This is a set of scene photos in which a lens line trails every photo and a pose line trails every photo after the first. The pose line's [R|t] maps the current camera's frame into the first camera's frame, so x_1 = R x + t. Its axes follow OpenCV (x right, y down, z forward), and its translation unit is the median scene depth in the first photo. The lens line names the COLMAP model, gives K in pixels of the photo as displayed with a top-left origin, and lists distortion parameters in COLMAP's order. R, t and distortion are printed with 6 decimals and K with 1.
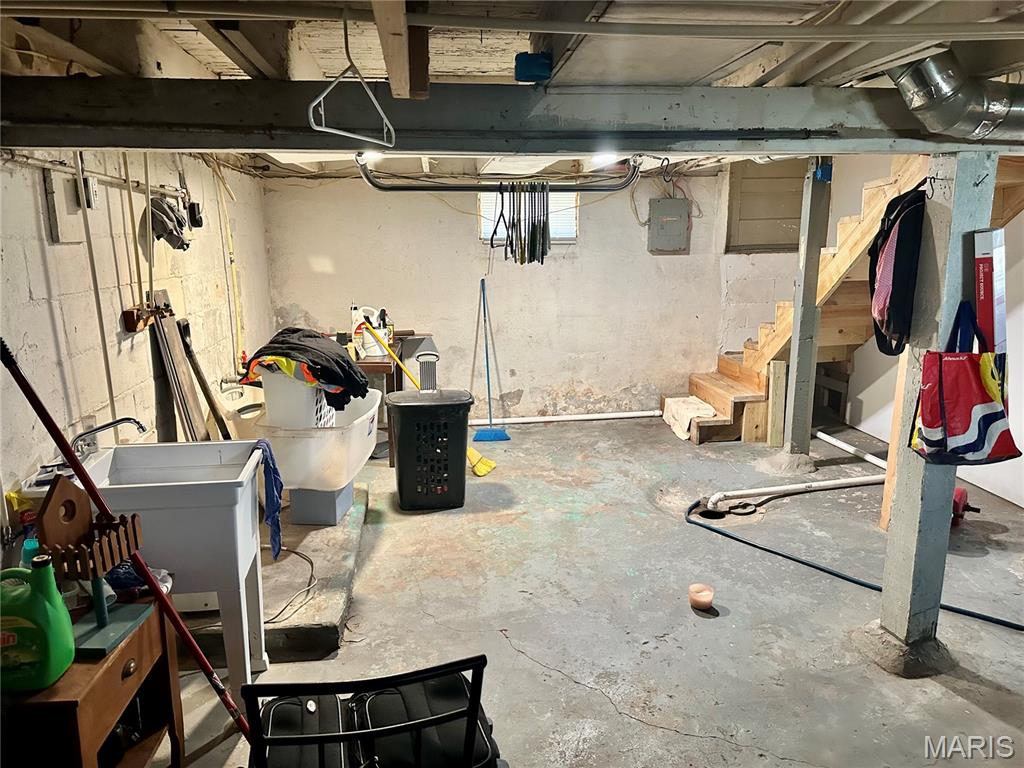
lens RADIAL K [[718.6, 0, 514.5], [0, 718.6, 380.7], [0, 0, 1]] dist [0.098976, -0.130516]
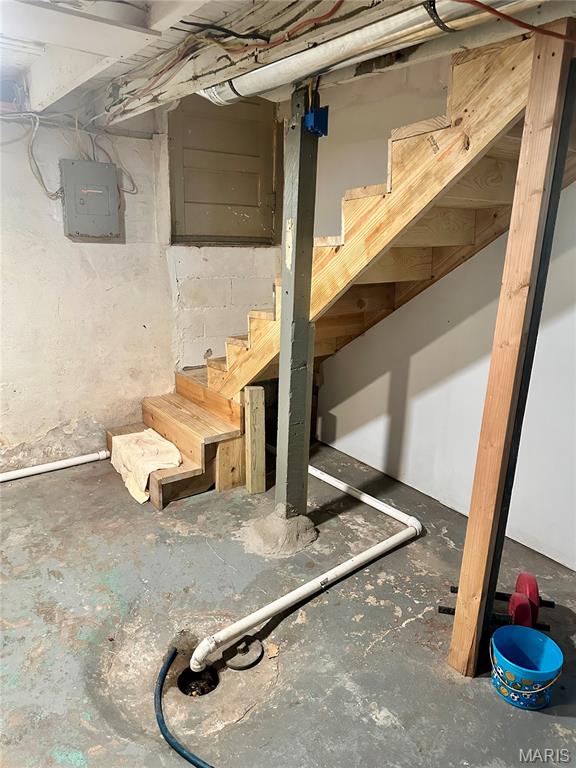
lens RADIAL K [[538.9, 0, 287.4], [0, 538.9, 390.4], [0, 0, 1]] dist [0.098976, -0.130516]
pose [[0.874096, -0.100904, 0.475158, 0.115797], [0.062494, 0.993418, 0.095997, -0.074556], [-0.481717, -0.054216, 0.874648, 0.464179]]
